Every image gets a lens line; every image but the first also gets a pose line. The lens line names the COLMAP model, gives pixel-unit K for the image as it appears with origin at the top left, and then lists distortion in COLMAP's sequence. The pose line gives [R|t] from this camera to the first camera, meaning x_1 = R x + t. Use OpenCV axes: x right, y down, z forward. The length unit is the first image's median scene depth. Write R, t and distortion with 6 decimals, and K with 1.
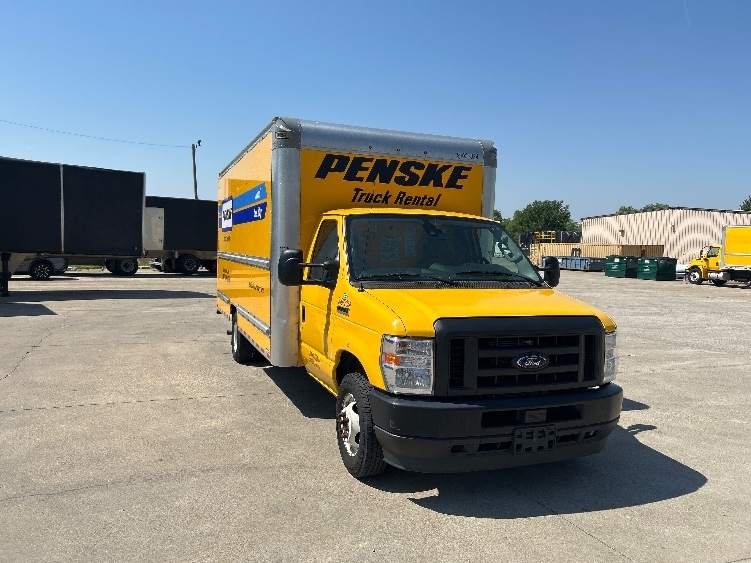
lens RADIAL K [[558.0, 0, 370.3], [0, 558.0, 283.3], [0, 0, 1]] dist [-0.006033, -0.002277]
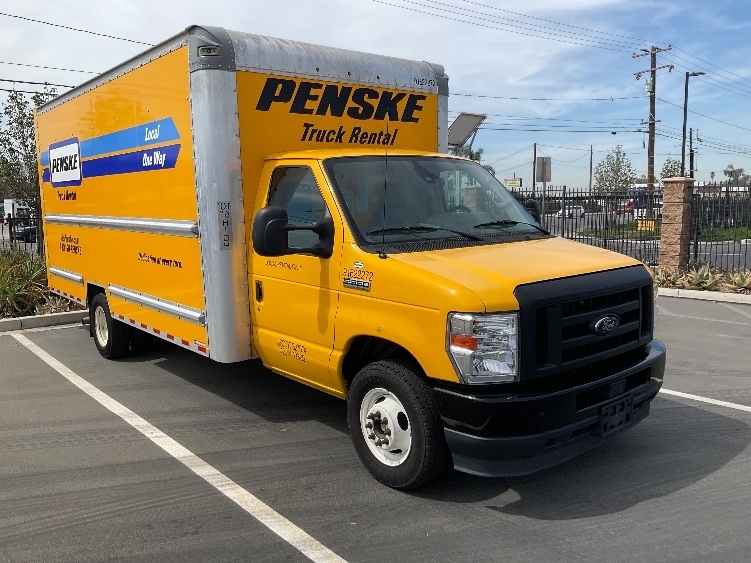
lens RADIAL K [[615.9, 0, 375.5], [0, 615.9, 281.5], [0, 0, 1]] dist [-0.001523, -0.004195]
pose [[0.943977, -0.095257, 0.315965, -0.224885], [0.069005, 0.993245, 0.093284, -0.025260], [-0.322717, -0.066255, 0.944174, 0.146280]]
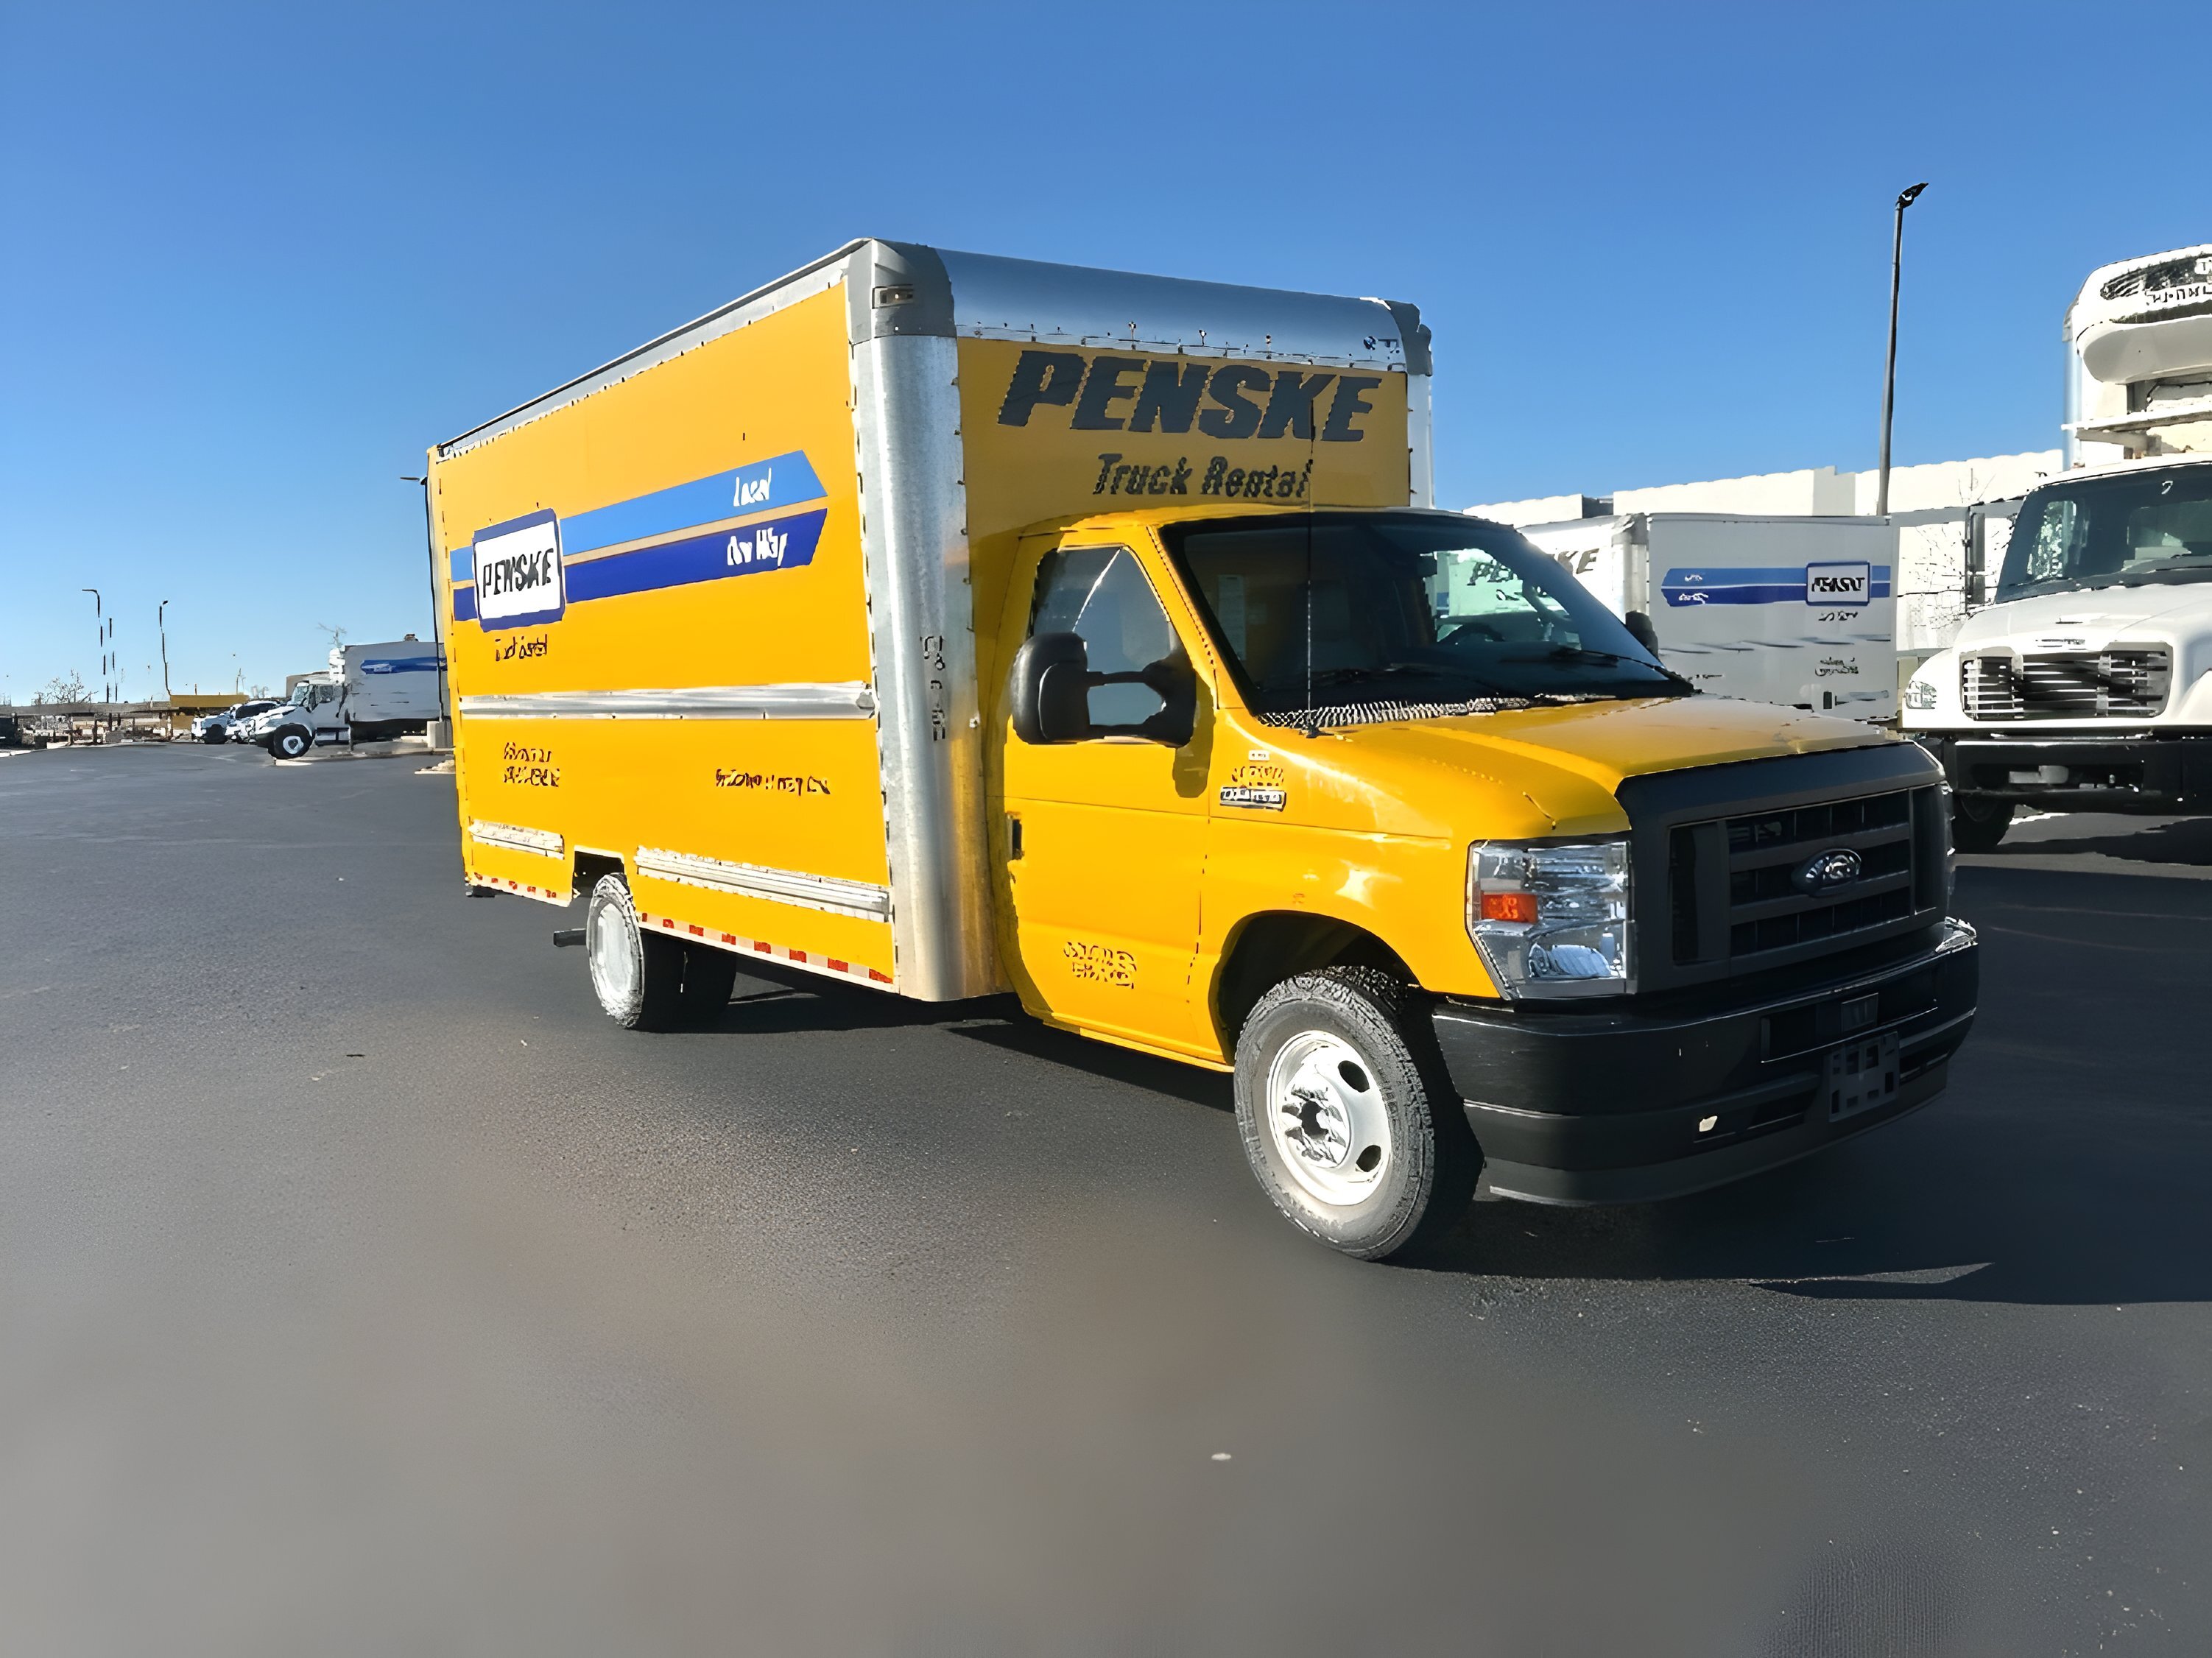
lens RADIAL K [[1627.4, 0, 1106.0], [0, 1627.4, 829.0], [0, 0, 1]] dist [0.015266, 0.001343]
pose [[0.959894, -0.108127, 0.258672, -0.305767], [0.097068, 0.993746, 0.055188, 0.002082], [-0.263022, -0.027866, 0.964387, 0.043994]]
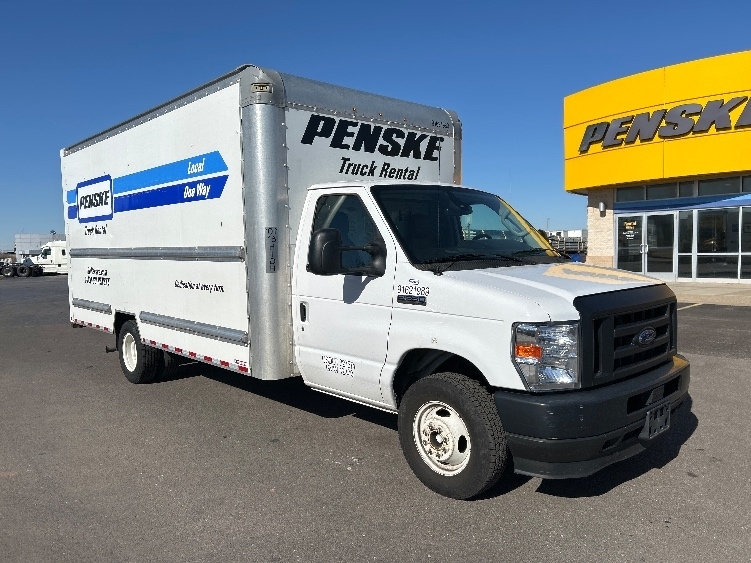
lens RADIAL K [[558.0, 0, 370.3], [0, 558.0, 283.3], [0, 0, 1]] dist [-0.006033, -0.002277]
pose [[0.926369, -0.072706, 0.369532, -0.311735], [0.067300, 0.997353, 0.027519, -0.002120], [-0.370555, -0.000623, 0.928810, 0.205492]]
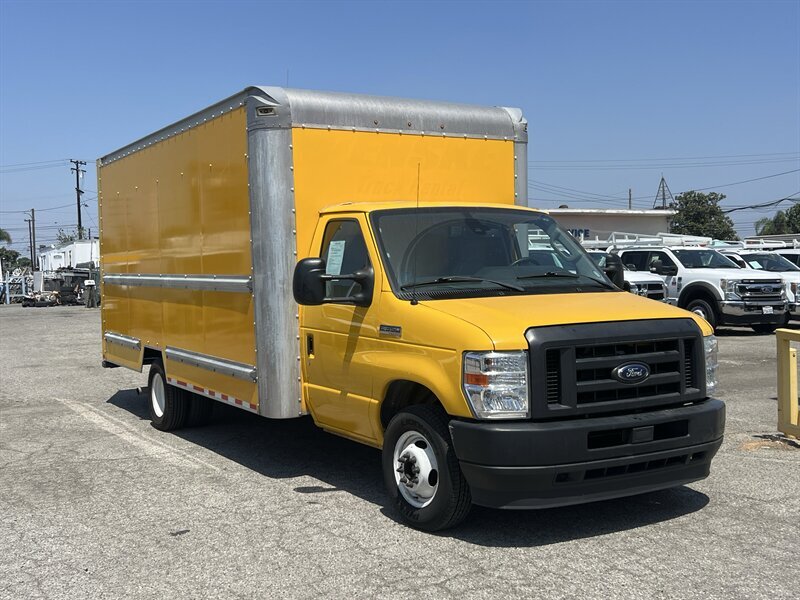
lens RADIAL K [[913.0, 0, 399.6], [0, 913.0, 299.7], [0, 0, 1]] dist [0.003397, -0.000262]
pose [[0.983784, -0.058626, 0.169506, -0.197920], [0.062062, 0.997959, -0.015038, 0.019128], [-0.168278, 0.025314, 0.985414, -0.224656]]
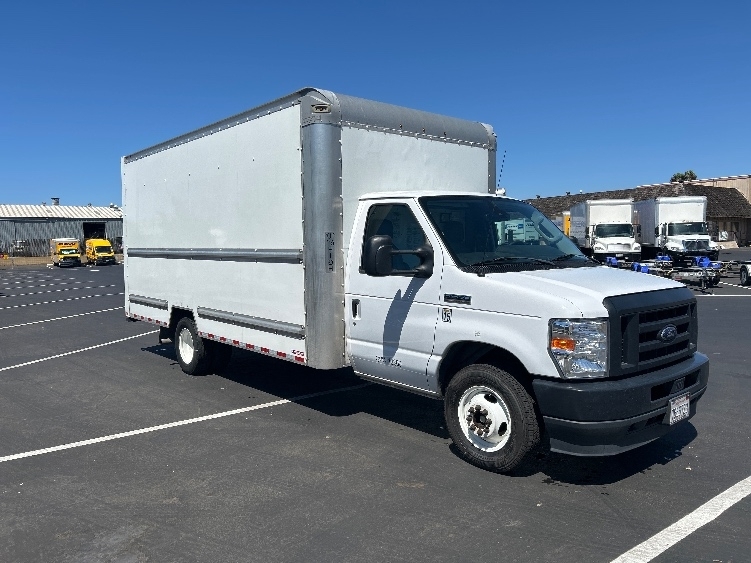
lens RADIAL K [[552.6, 0, 375.5], [0, 552.6, 281.5], [0, 0, 1]] dist [0.015266, 0.001343]
pose [[0.935940, -0.064814, 0.346144, -0.380625], [0.060148, 0.997896, 0.024215, -0.008394], [-0.346985, -0.001844, 0.937869, 0.143560]]
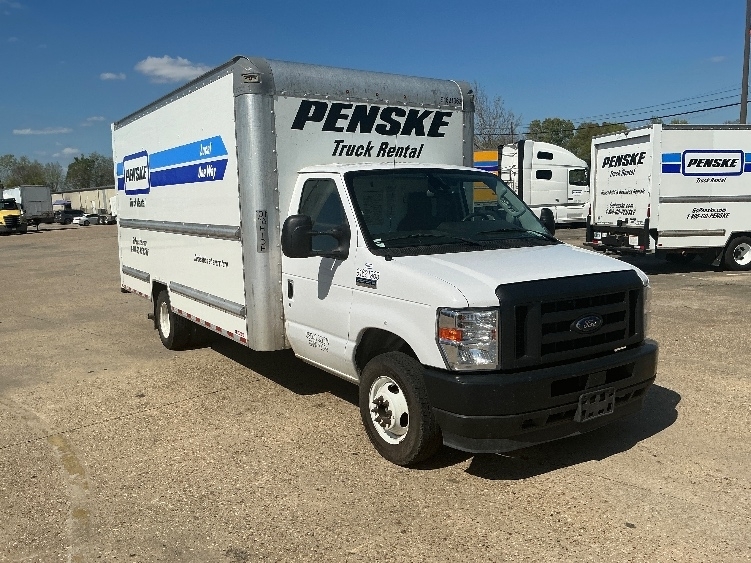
lens RADIAL K [[615.9, 0, 375.5], [0, 615.9, 281.5], [0, 0, 1]] dist [-0.001523, -0.004195]
pose [[0.974421, -0.074619, 0.211982, -0.185464], [0.059549, 0.995281, 0.076616, -0.020932], [-0.216698, -0.062033, 0.974266, 0.040078]]
